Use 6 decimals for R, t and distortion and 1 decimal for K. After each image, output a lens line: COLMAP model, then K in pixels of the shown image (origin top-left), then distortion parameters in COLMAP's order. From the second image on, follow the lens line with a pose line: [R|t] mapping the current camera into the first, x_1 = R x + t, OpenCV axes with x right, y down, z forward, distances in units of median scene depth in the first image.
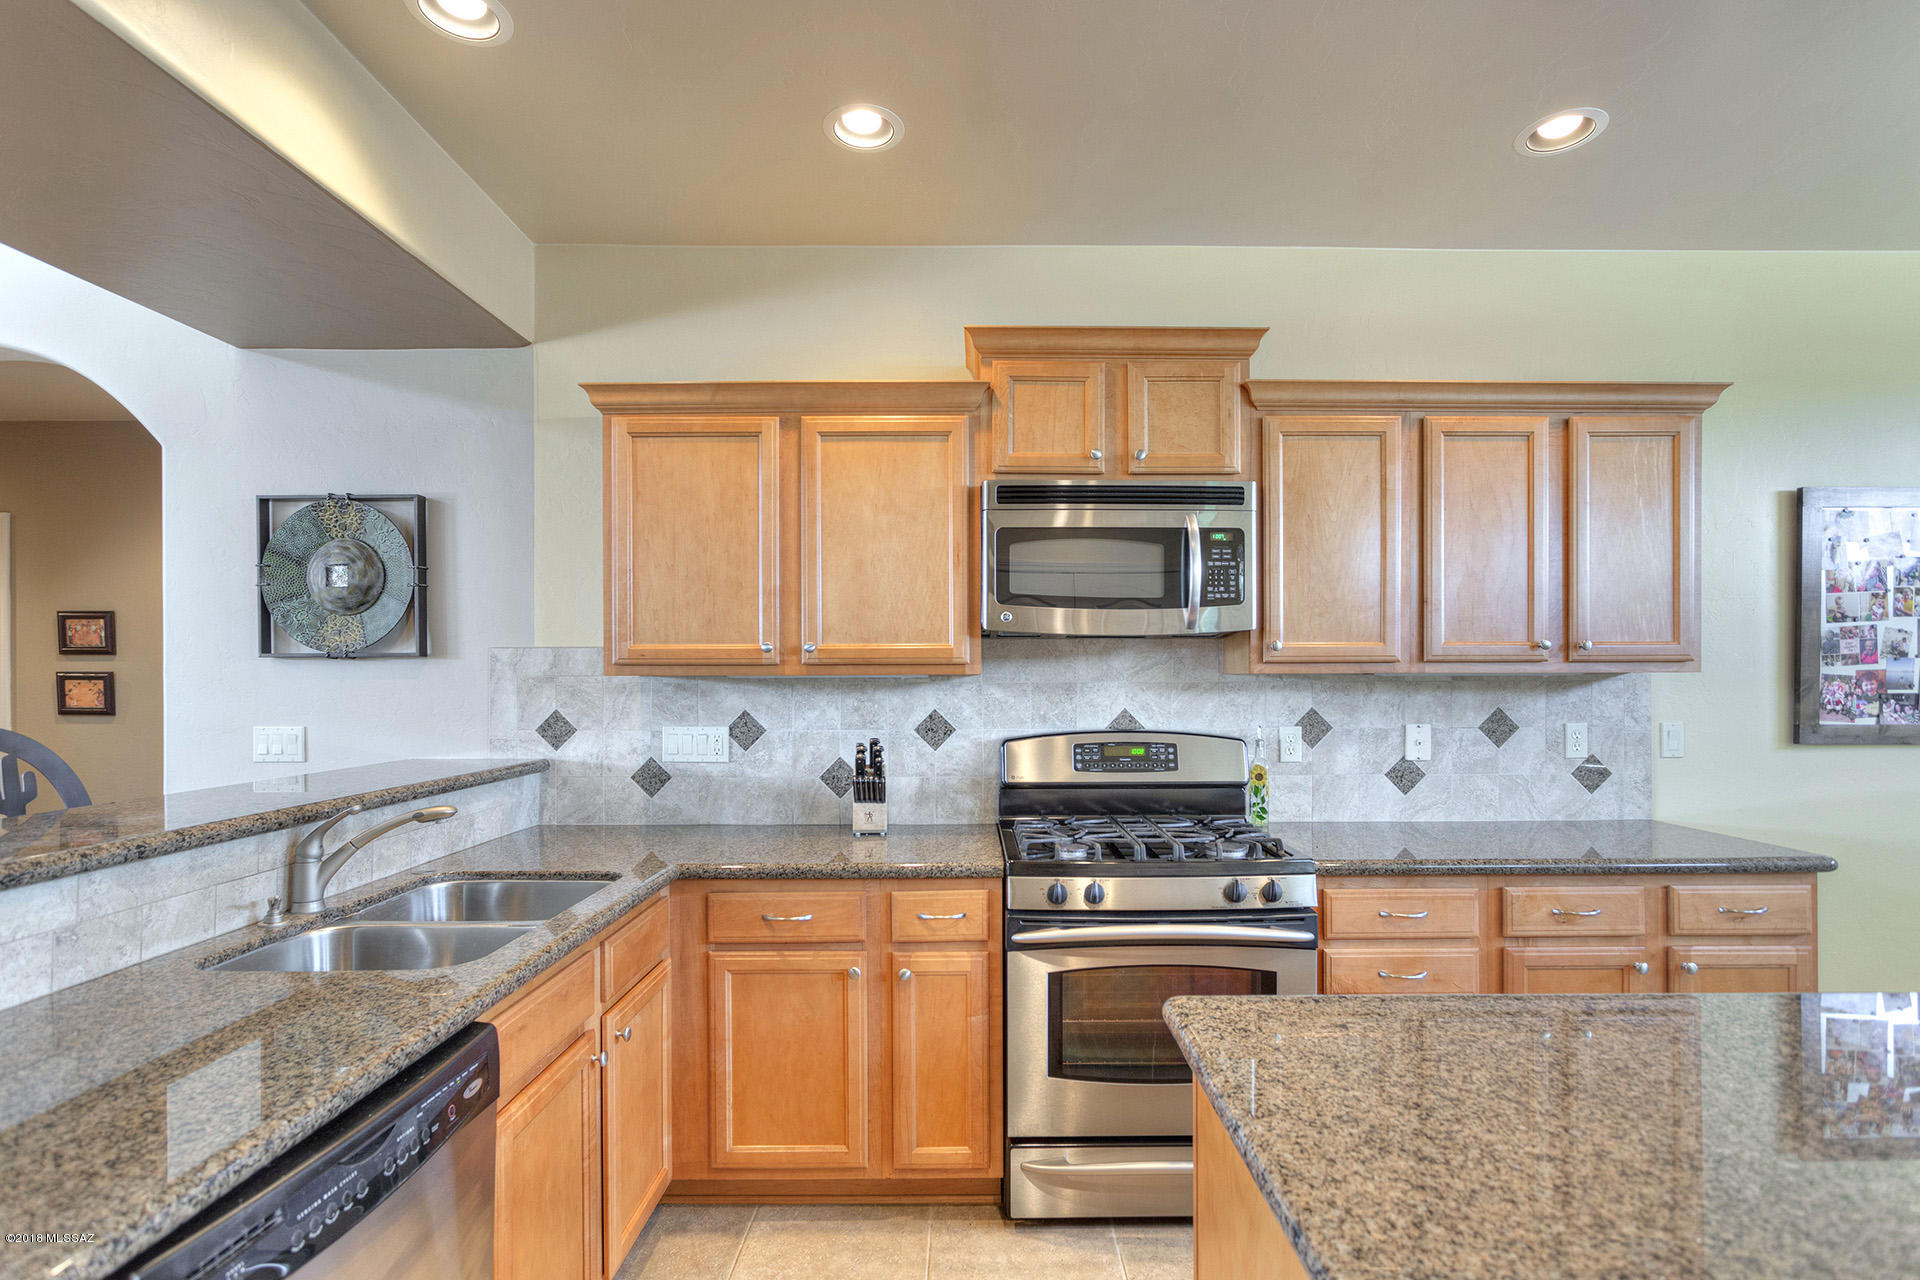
lens RADIAL K [[942.3, 0, 933.2], [0, 942.3, 680.8], [0, 0, 1]] dist [-0.021051, 0.013639]
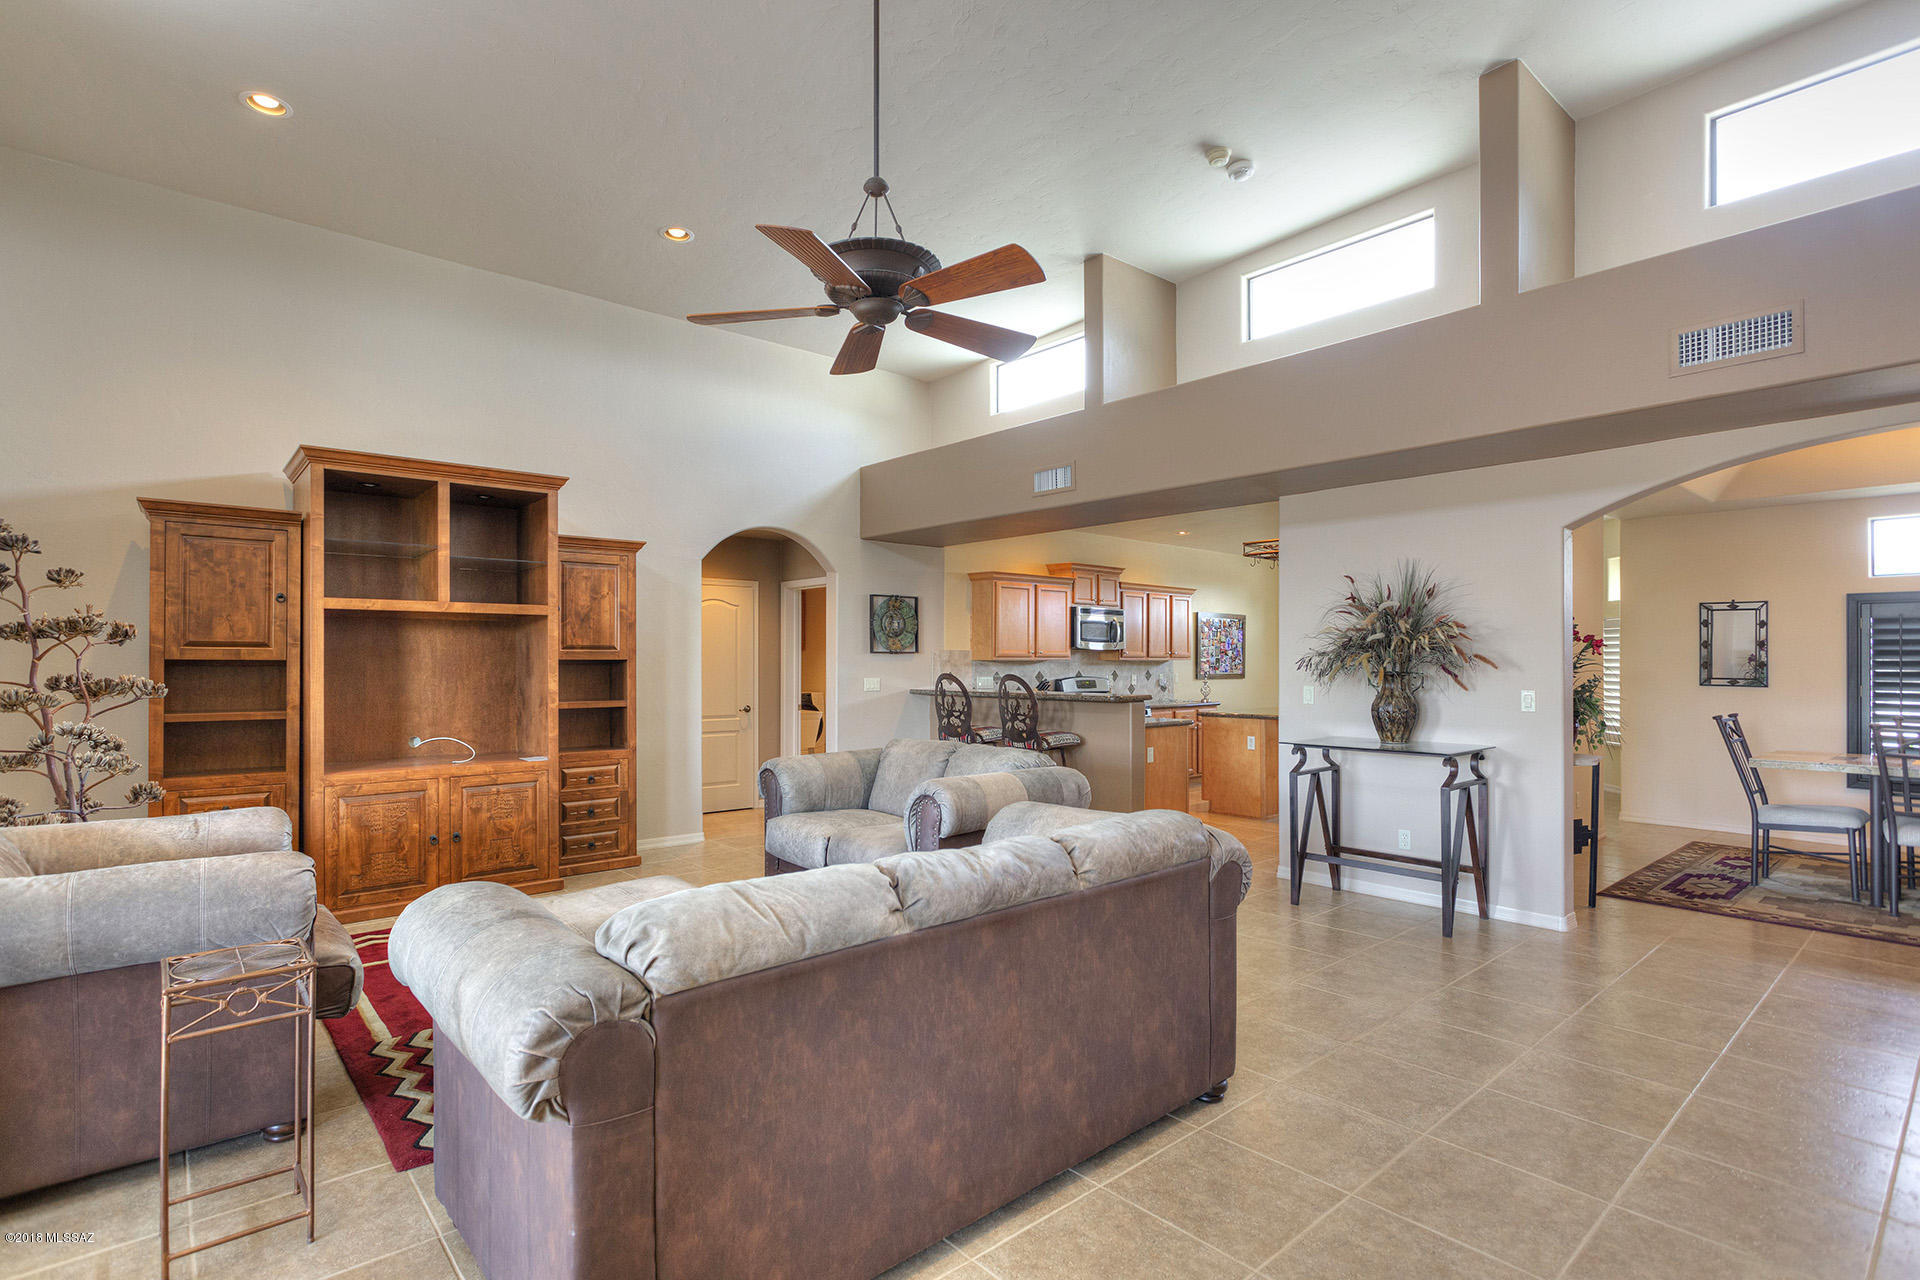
lens RADIAL K [[935.3, 0, 951.5], [0, 935.3, 642.4], [0, 0, 1]] dist [-0.011880, 0.000984]
pose [[0.755067, 0.016188, 0.655447, -2.321385], [0.000136, 0.999691, -0.024846, 0.012348], [-0.655647, 0.018849, 0.754832, -1.216608]]
